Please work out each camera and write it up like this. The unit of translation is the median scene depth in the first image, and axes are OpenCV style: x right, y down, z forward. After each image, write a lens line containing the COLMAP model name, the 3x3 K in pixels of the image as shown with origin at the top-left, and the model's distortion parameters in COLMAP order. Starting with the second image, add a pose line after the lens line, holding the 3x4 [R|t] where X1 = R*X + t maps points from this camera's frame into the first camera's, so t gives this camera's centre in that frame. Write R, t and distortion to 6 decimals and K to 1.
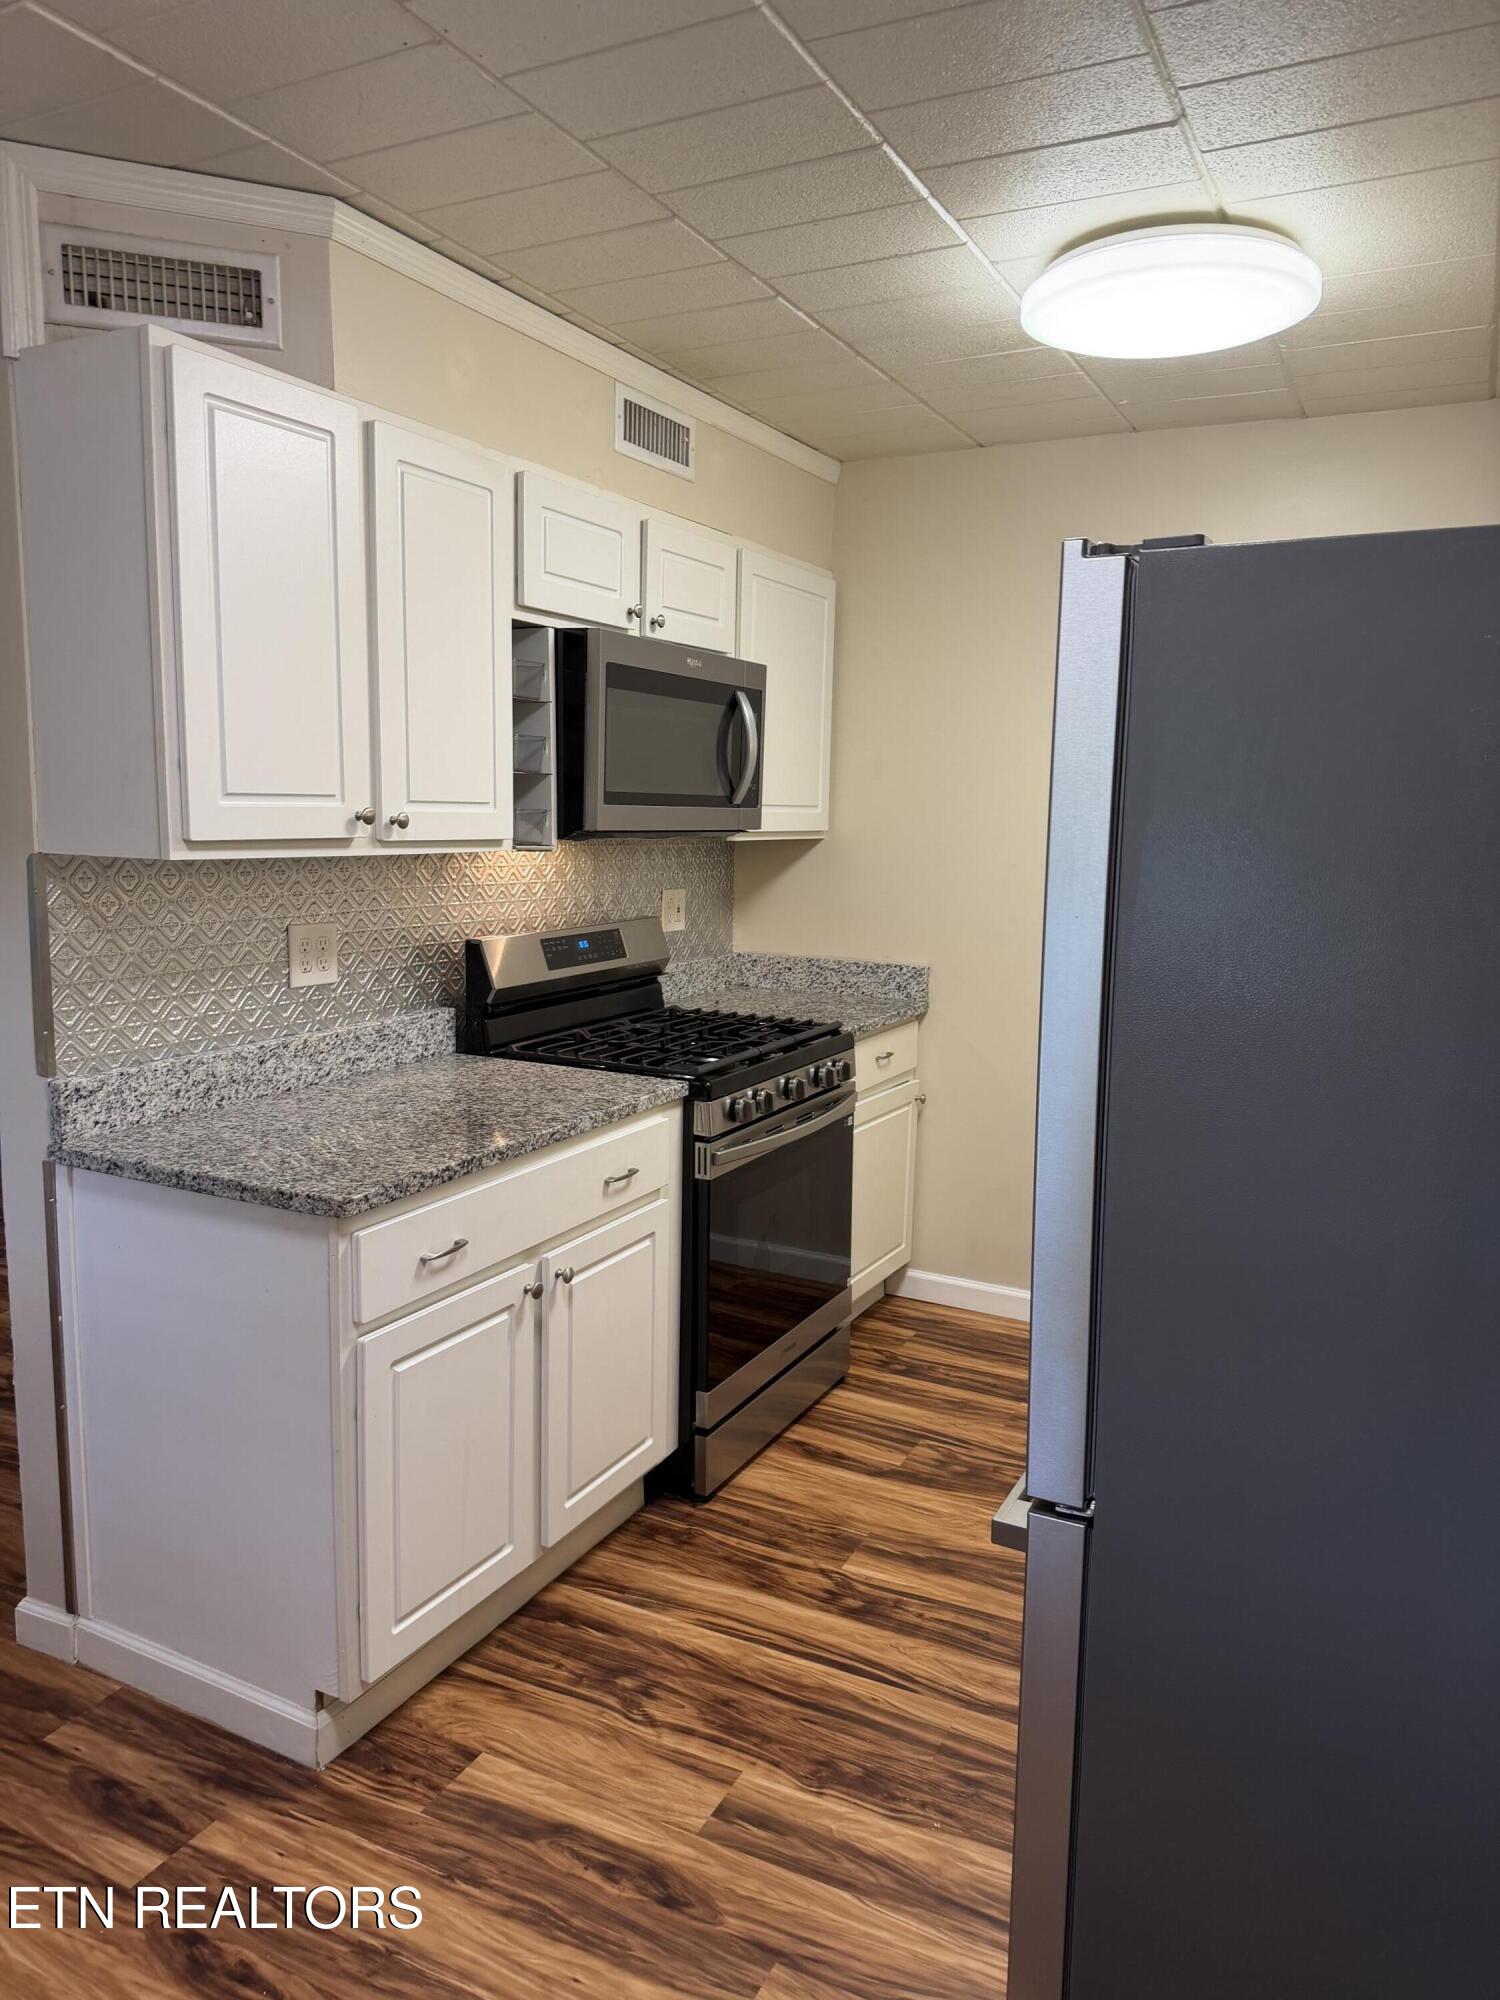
lens RADIAL K [[1378.4, 0, 781.9], [0, 1378.4, 975.3], [0, 0, 1]] dist [0.347328, -0.435086]
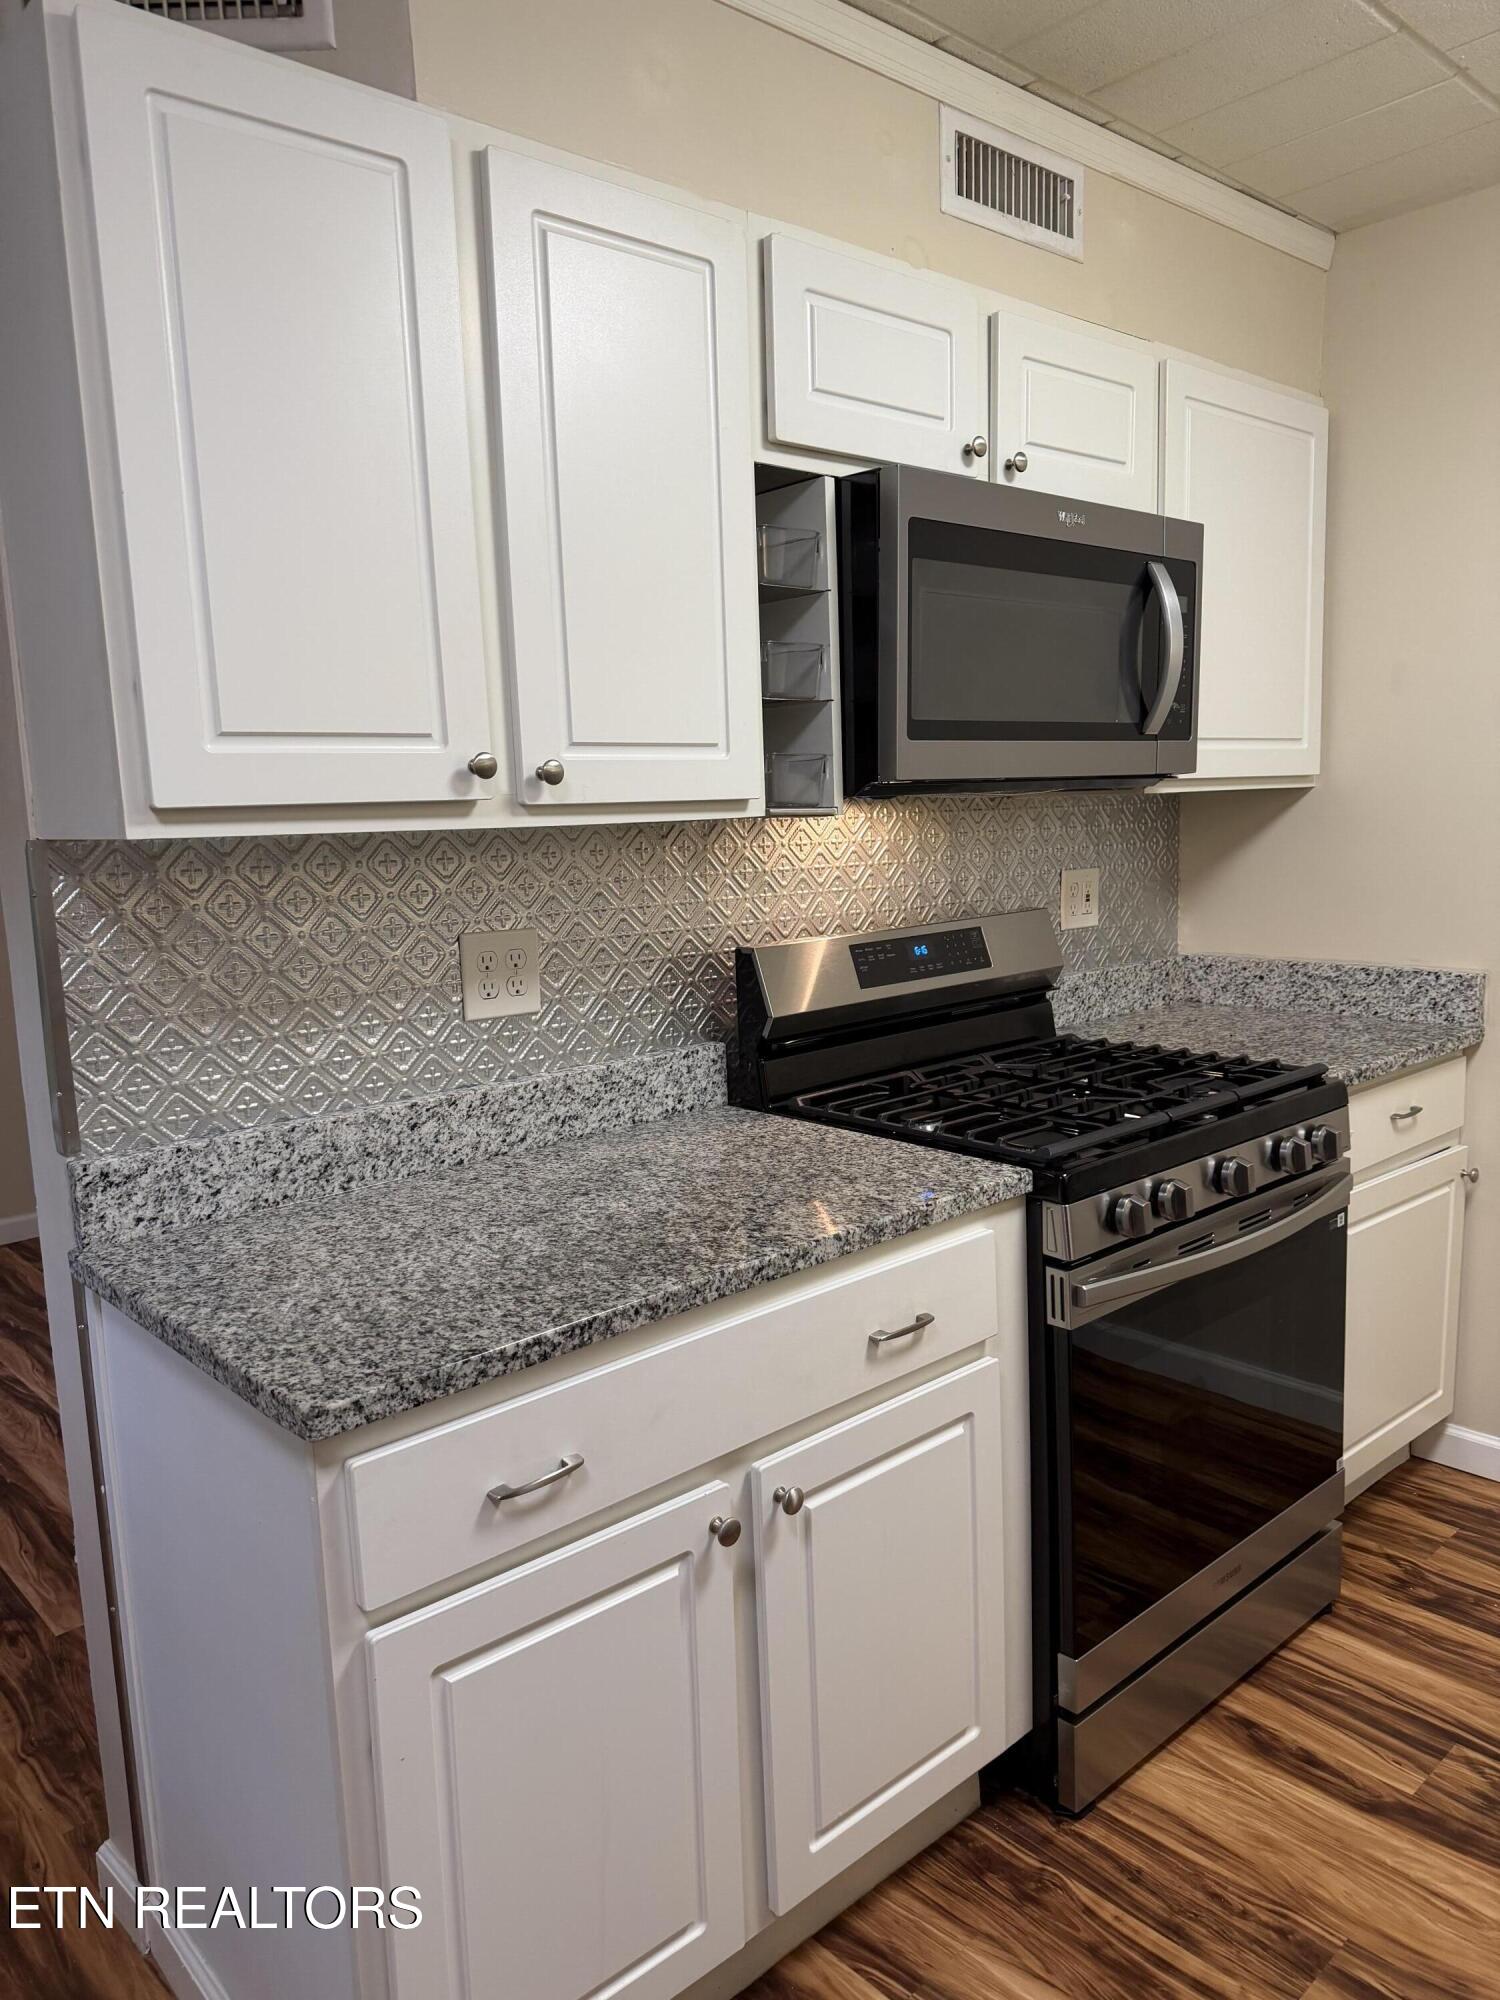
lens RADIAL K [[1424.1, 0, 750.0], [0, 1424.1, 1000.0], [0, 0, 1]] dist [0.111759, -0.145058]
pose [[0.931073, -0.000550, -0.364833, 0.048426], [0.007361, 0.999824, 0.017279, -0.012027], [0.364759, -0.018773, 0.930913, 0.345698]]
